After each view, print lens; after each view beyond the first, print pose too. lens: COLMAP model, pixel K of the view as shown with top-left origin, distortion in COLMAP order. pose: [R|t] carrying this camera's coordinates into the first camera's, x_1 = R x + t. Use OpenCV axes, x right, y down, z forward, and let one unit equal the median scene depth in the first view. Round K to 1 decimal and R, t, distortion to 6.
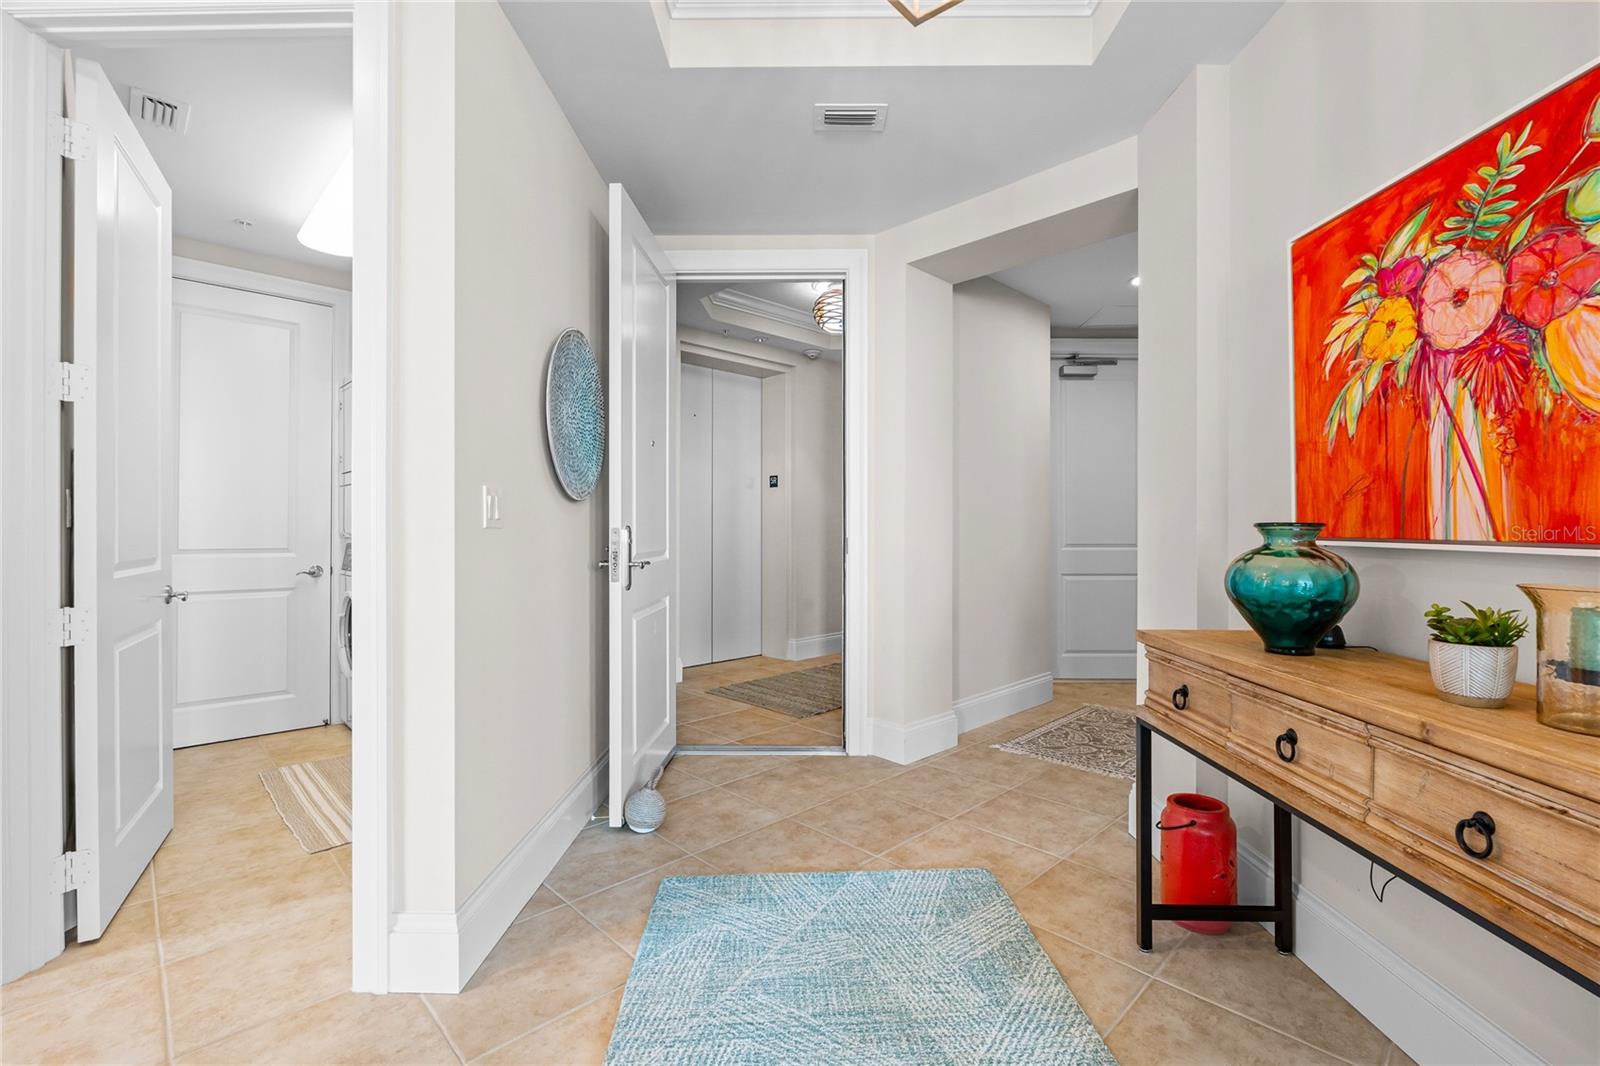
lens RADIAL K [[728.7, 0, 802.4], [0, 728.7, 532.9], [0, 0, 1]] dist [-0.004961, 0.000688]
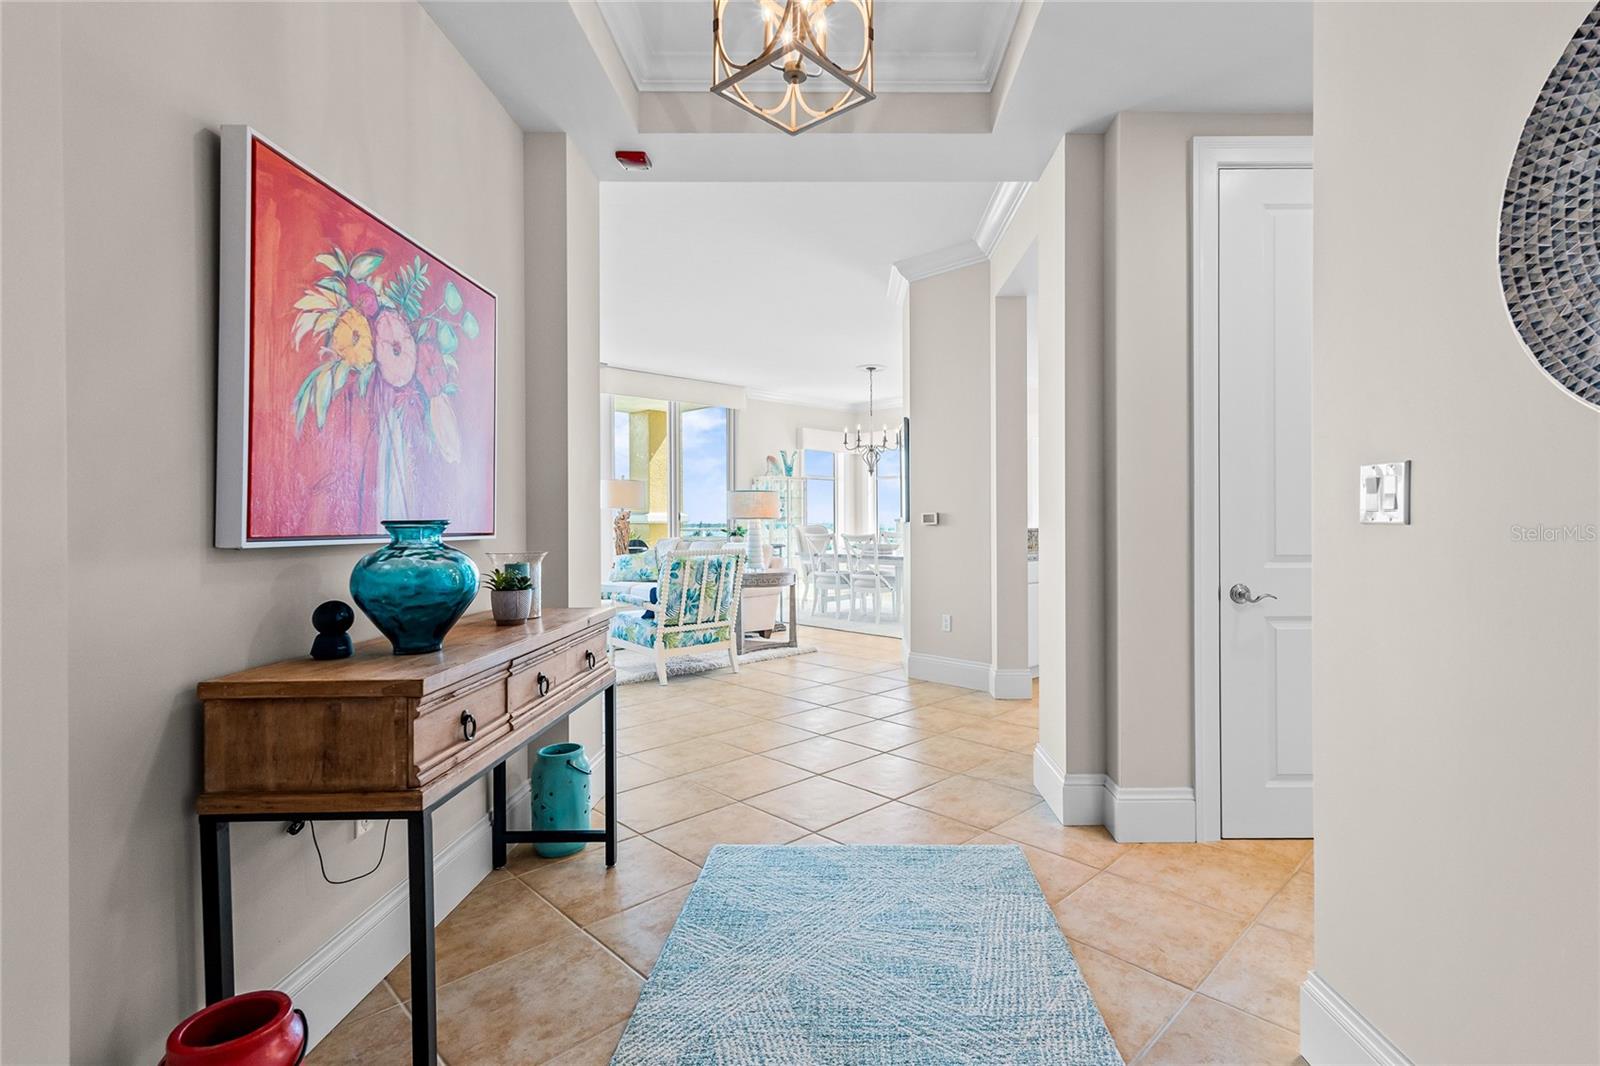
lens RADIAL K [[746.1, 0, 790.5], [0, 746.1, 527.9], [0, 0, 1]] dist [-0.000609, -0.000038]
pose [[-0.995486, 0.004918, 0.094783, 0.070703], [0.005162, 0.999984, 0.002327, -0.002598], [-0.094770, 0.002806, -0.995495, 1.957742]]
